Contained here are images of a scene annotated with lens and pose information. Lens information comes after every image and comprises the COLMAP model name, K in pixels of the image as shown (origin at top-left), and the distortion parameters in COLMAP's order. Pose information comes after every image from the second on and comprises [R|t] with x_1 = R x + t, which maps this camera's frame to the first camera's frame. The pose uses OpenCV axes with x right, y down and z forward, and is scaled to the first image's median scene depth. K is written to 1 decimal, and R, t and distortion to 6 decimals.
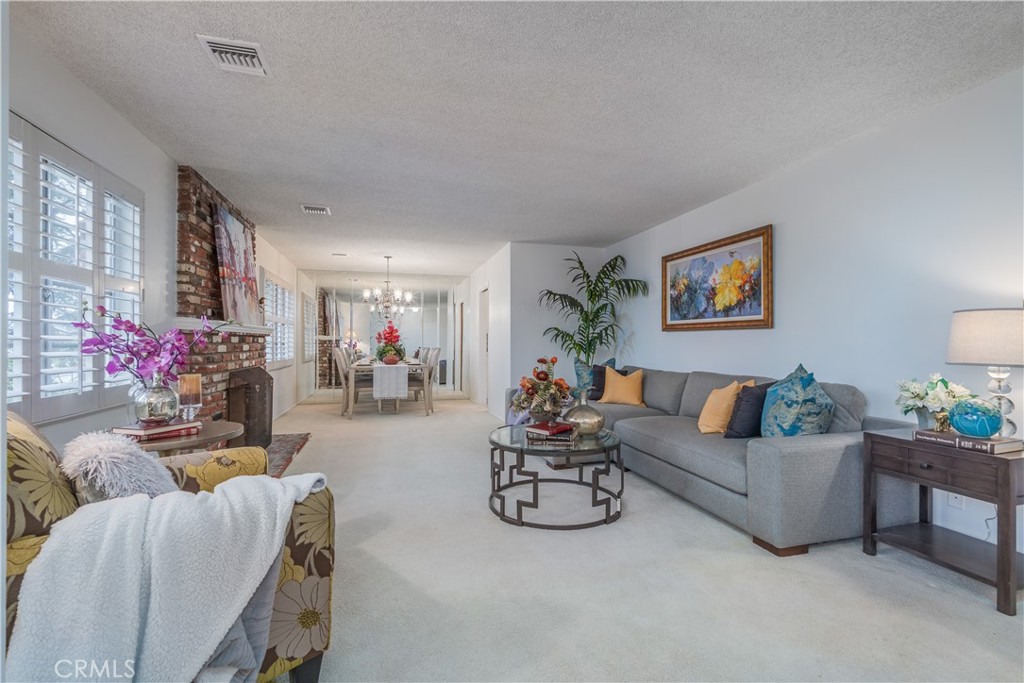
lens RADIAL K [[448.7, 0, 512.6], [0, 448.7, 340.0], [0, 0, 1]] dist [0.007999, -0.006645]
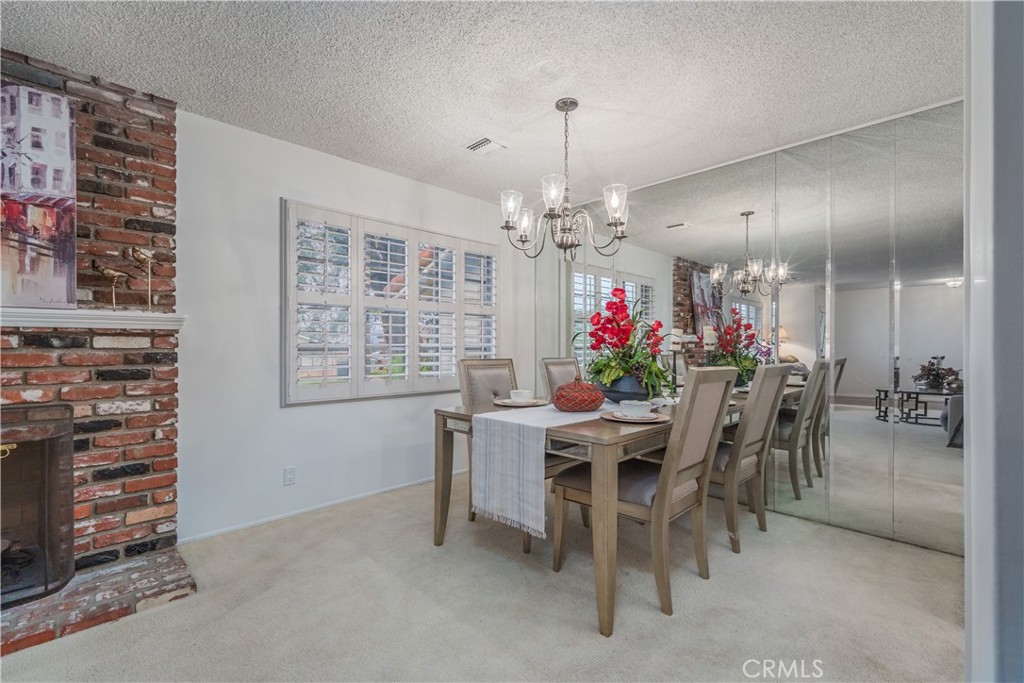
lens RADIAL K [[448.7, 0, 512.6], [0, 448.7, 340.0], [0, 0, 1]] dist [0.007999, -0.006645]
pose [[0.482781, -0.001923, -0.875739, 0.024452], [0.002626, 0.999996, -0.000749, -0.001187], [0.875737, -0.001938, 0.482785, 1.352753]]
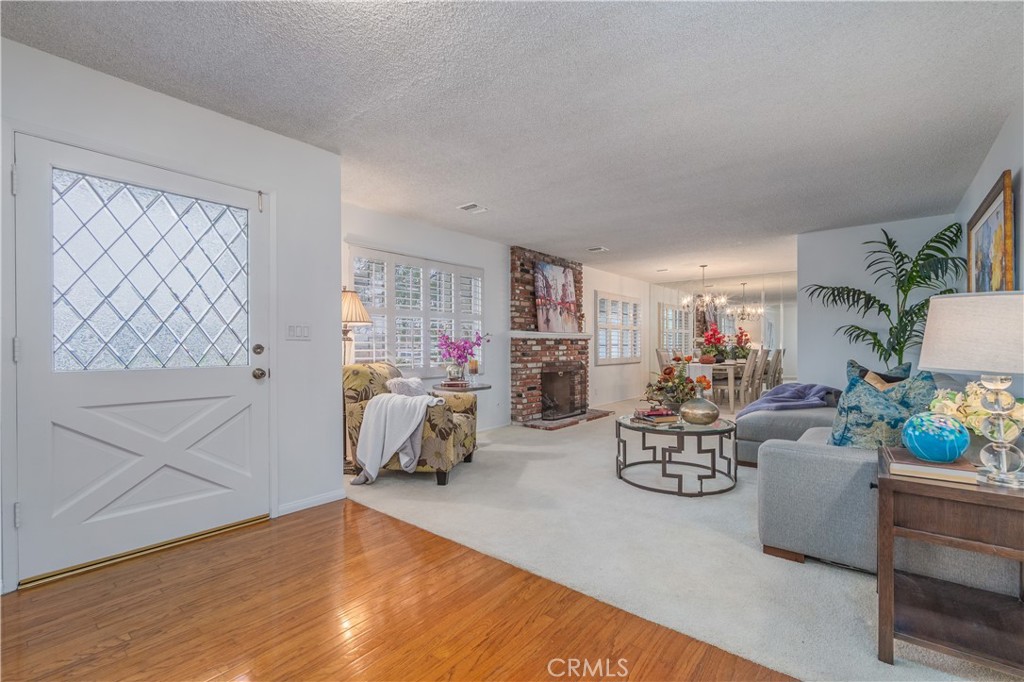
lens RADIAL K [[448.7, 0, 512.6], [0, 448.7, 339.5], [0, 0, 1]] dist [0.007999, -0.006645]
pose [[0.574109, -0.014075, -0.818658, 0.607069], [0.011206, 0.999894, -0.009332, 0.001393], [0.818702, -0.003816, 0.574206, -0.024412]]
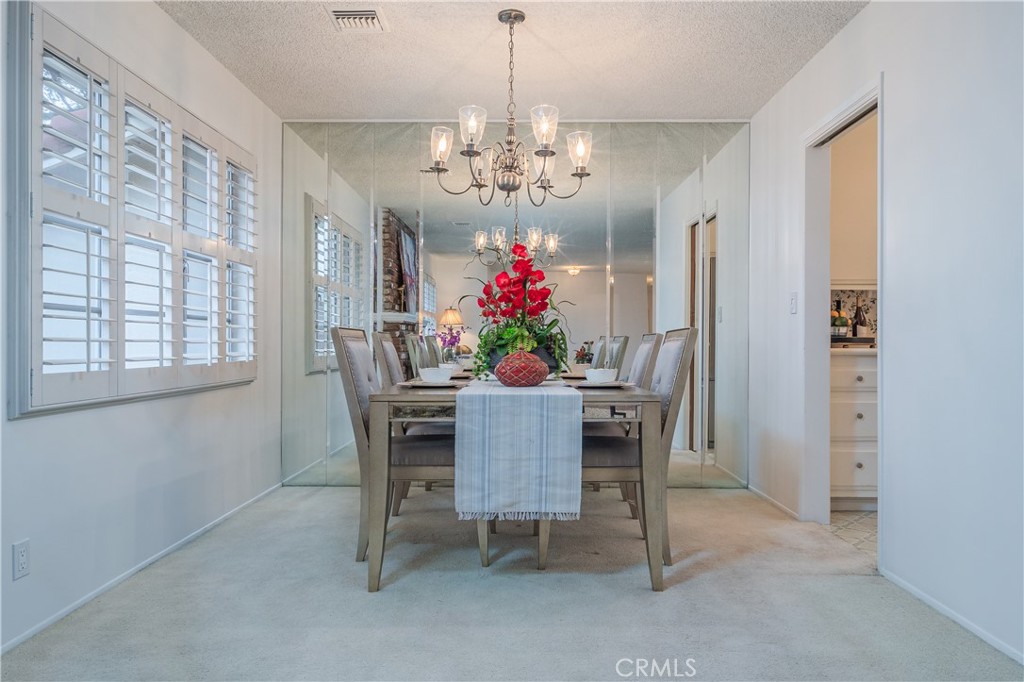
lens RADIAL K [[679.6, 0, 511.4], [0, 679.6, 331.1], [0, 0, 1]] dist [0.002630, -0.001395]
pose [[0.960361, 0.005699, -0.278702, -0.262254], [-0.006591, 0.999976, -0.002265, 0.034070], [0.278682, 0.004012, 0.960375, 0.975400]]
